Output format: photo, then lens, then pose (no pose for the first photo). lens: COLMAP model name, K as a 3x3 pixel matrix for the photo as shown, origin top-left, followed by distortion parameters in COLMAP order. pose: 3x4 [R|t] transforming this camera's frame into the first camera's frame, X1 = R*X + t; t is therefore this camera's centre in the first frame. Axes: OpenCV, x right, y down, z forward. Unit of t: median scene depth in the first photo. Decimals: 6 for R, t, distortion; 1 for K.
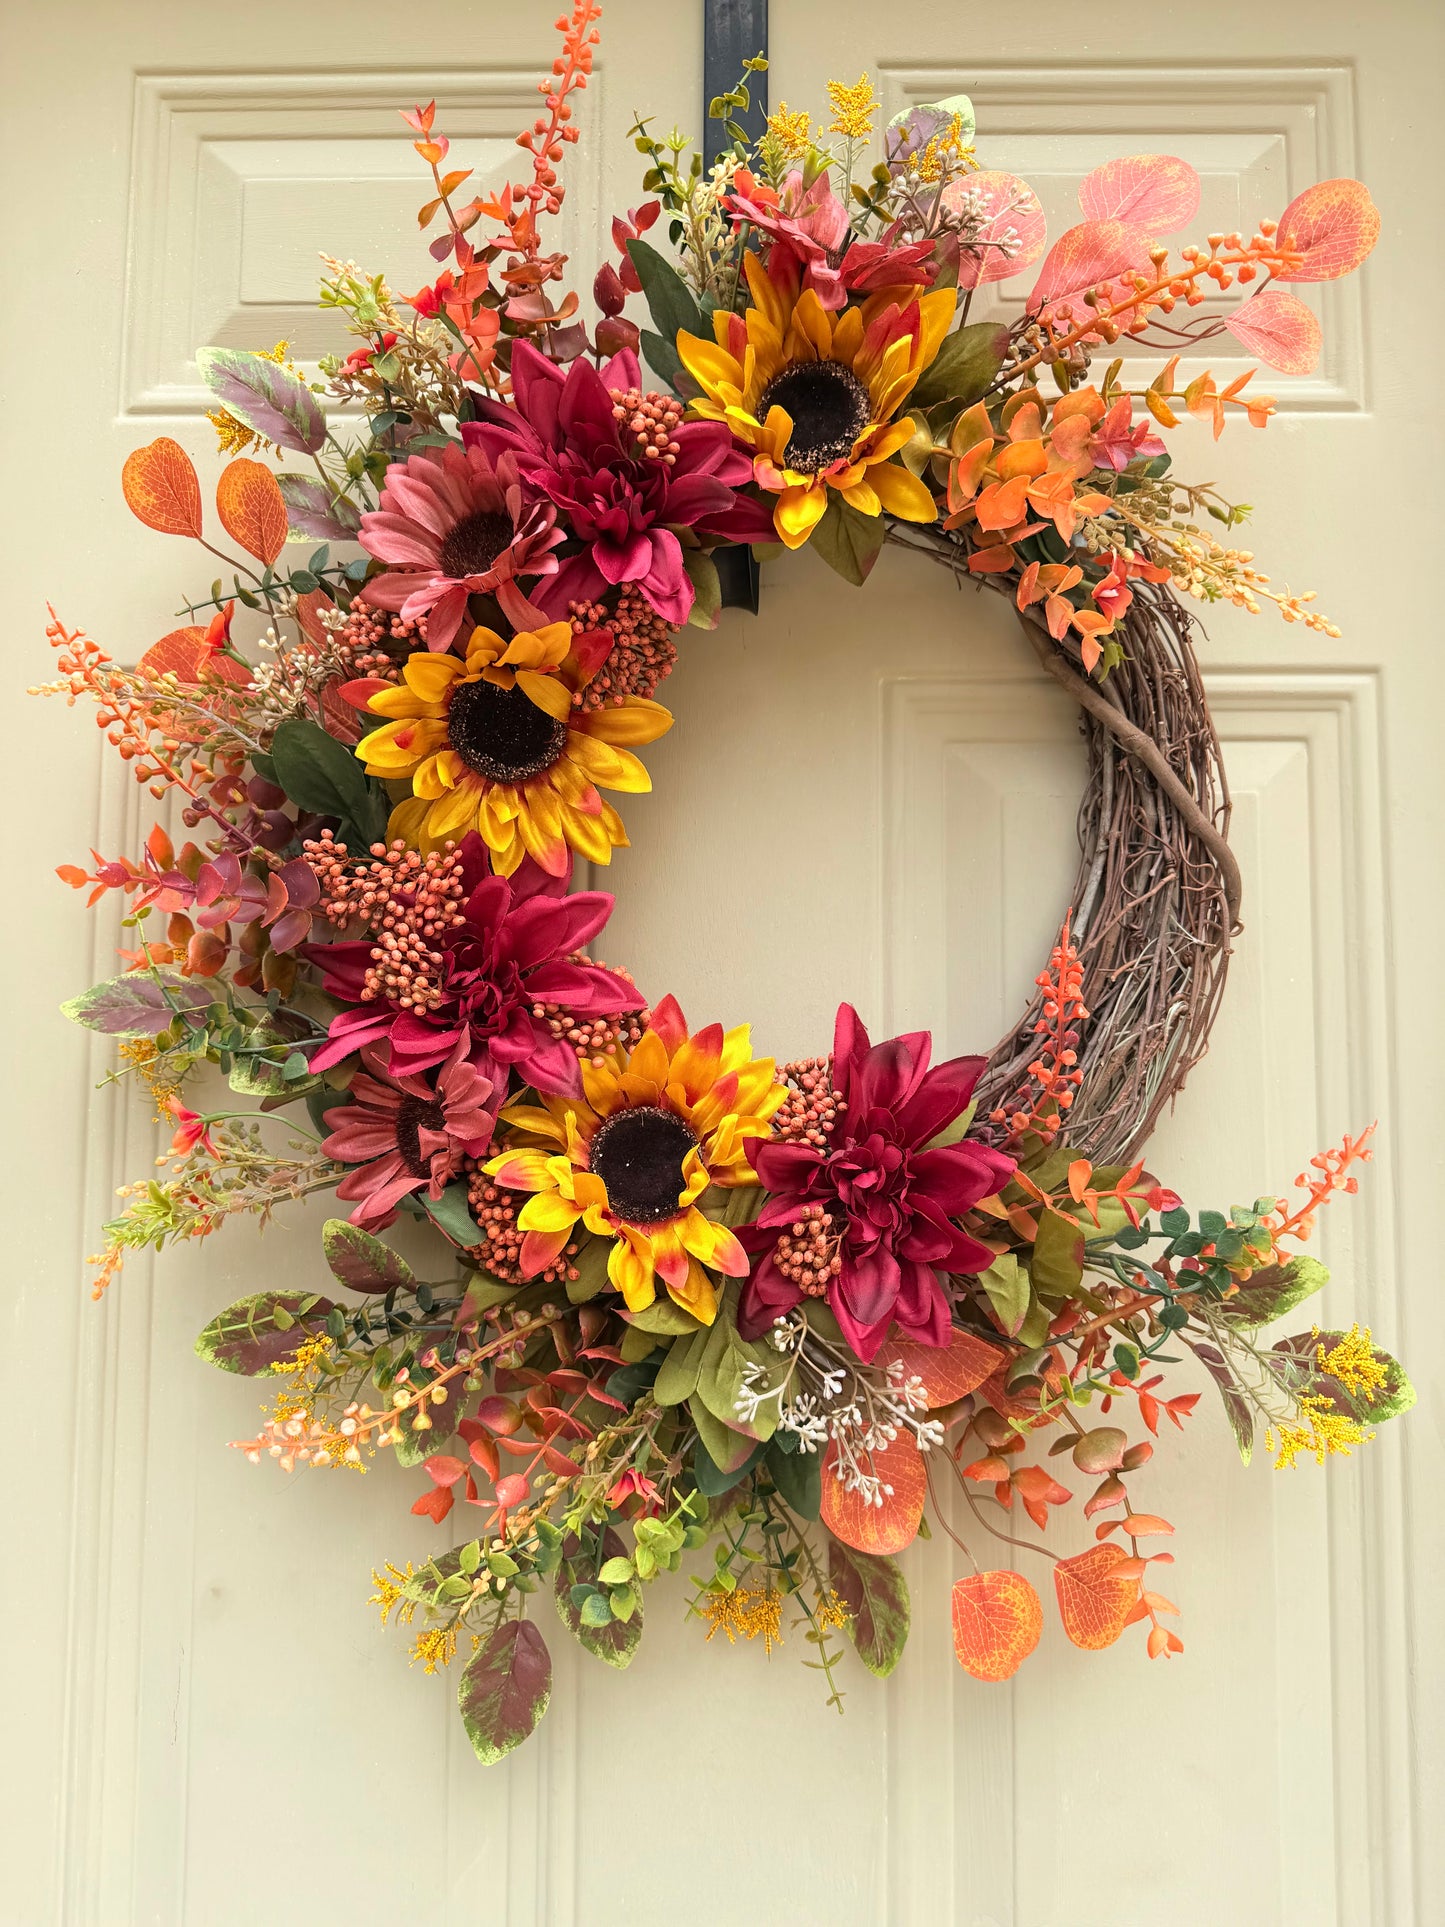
lens RADIAL K [[1374.1, 0, 720.1], [0, 1374.1, 973.7], [0, 0, 1]] dist [0.093836, -0.174800]
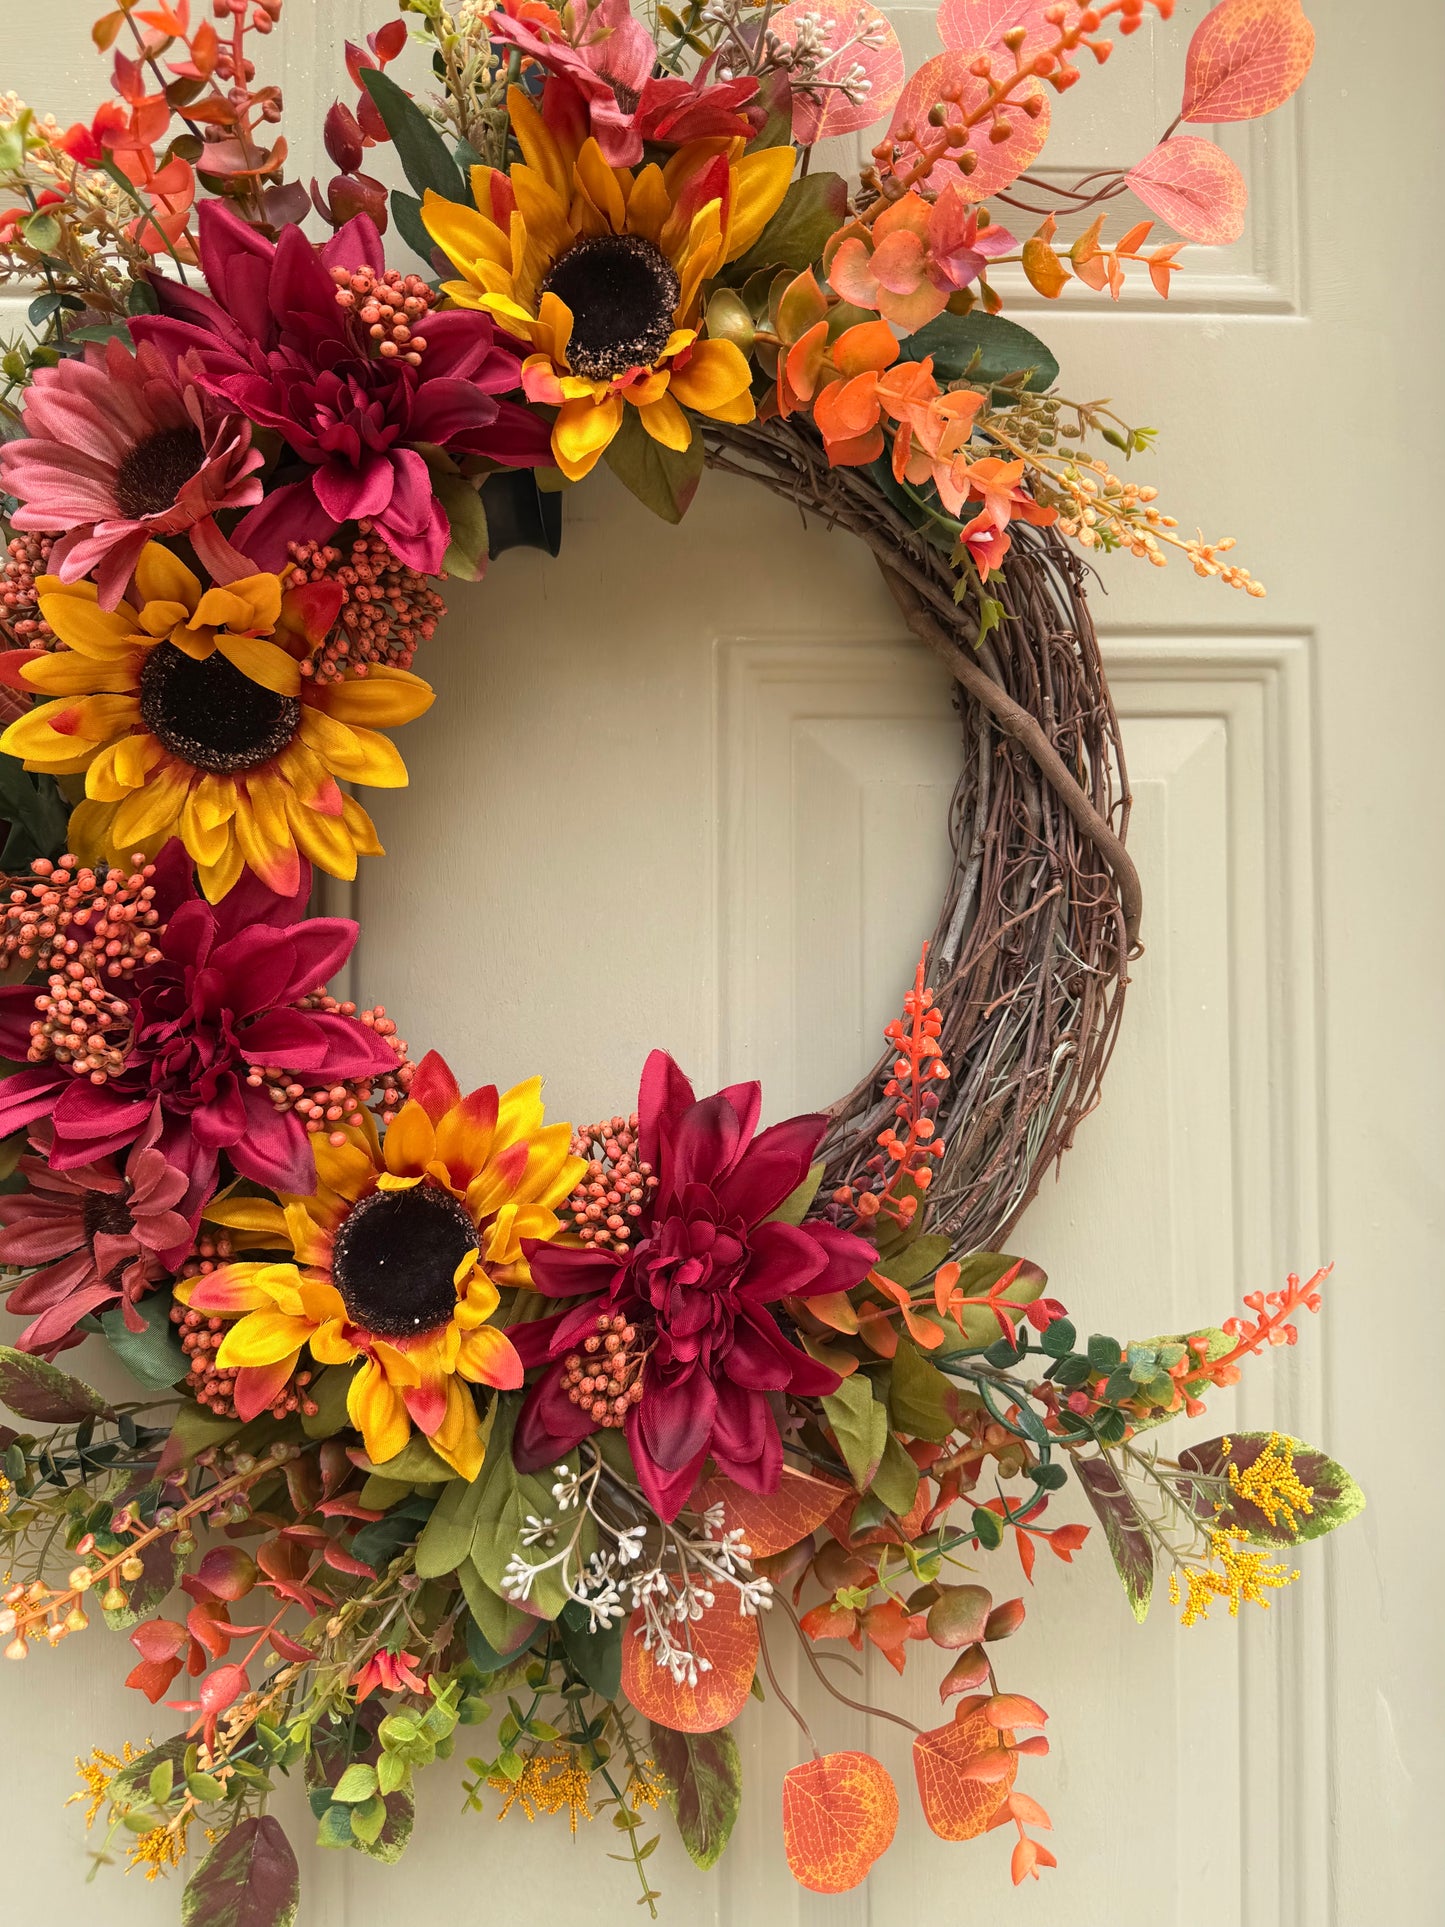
lens RADIAL K [[1423.7, 0, 722.5], [0, 1423.7, 963.5], [0, 0, 1]] dist [0.066148, -0.120188]
pose [[0.998181, -0.009344, 0.059563, 0.080940], [0.006484, 0.998825, 0.048030, -0.070989], [-0.059942, -0.047556, 0.997068, 0.176403]]
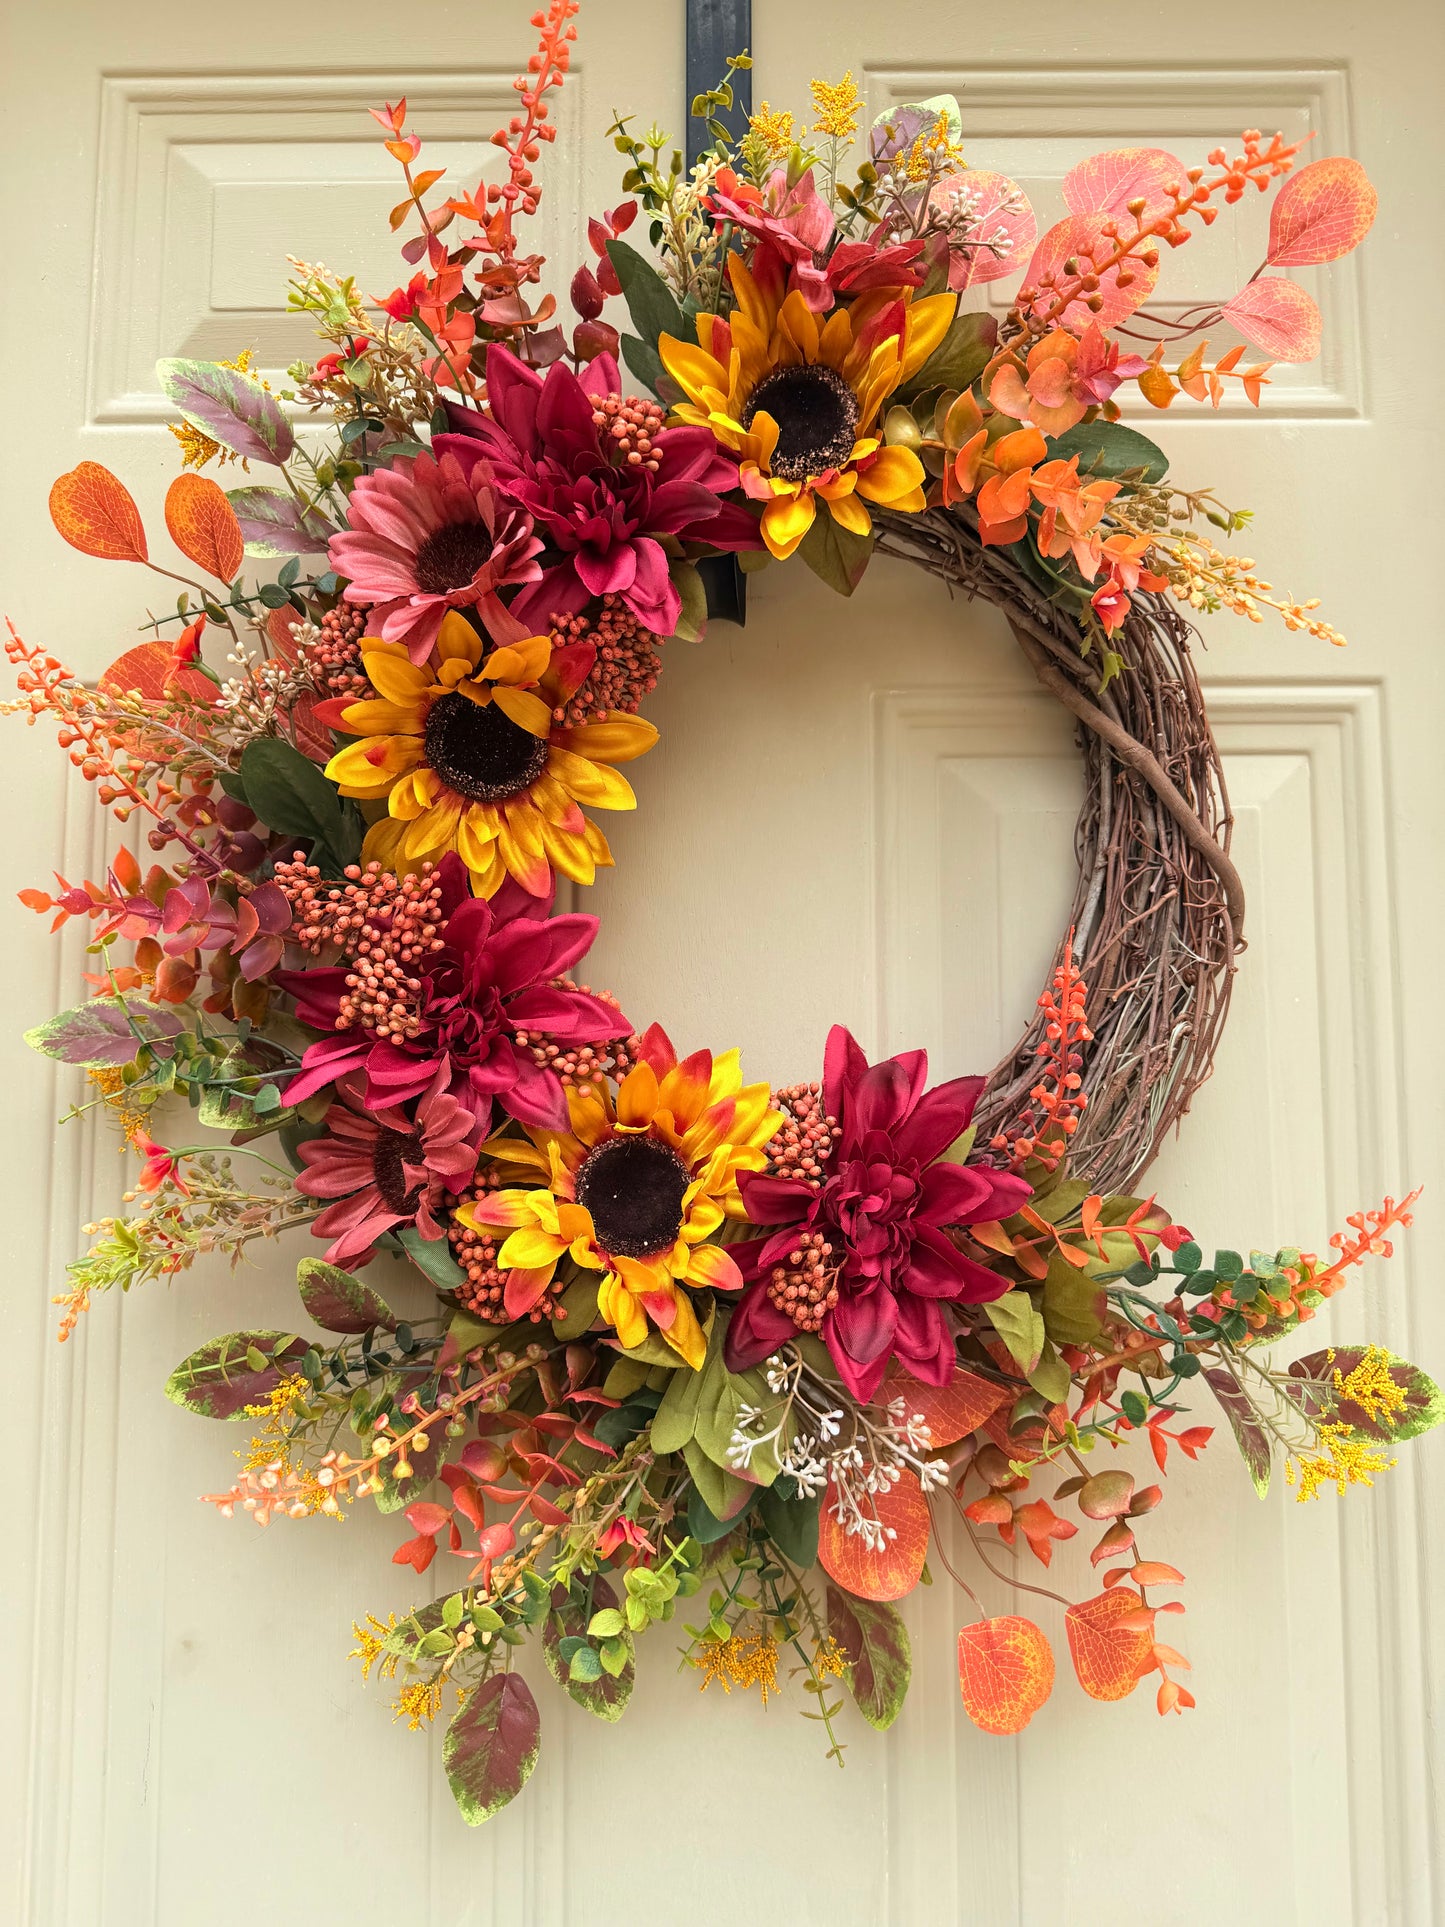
lens RADIAL K [[1374.1, 0, 720.1], [0, 1374.1, 973.7], [0, 0, 1]] dist [0.093836, -0.174800]
pose [[0.999870, -0.009034, 0.013375, -0.005269], [0.009150, 0.999921, -0.008581, -0.008368], [-0.013296, 0.008702, 0.999874, 0.035265]]
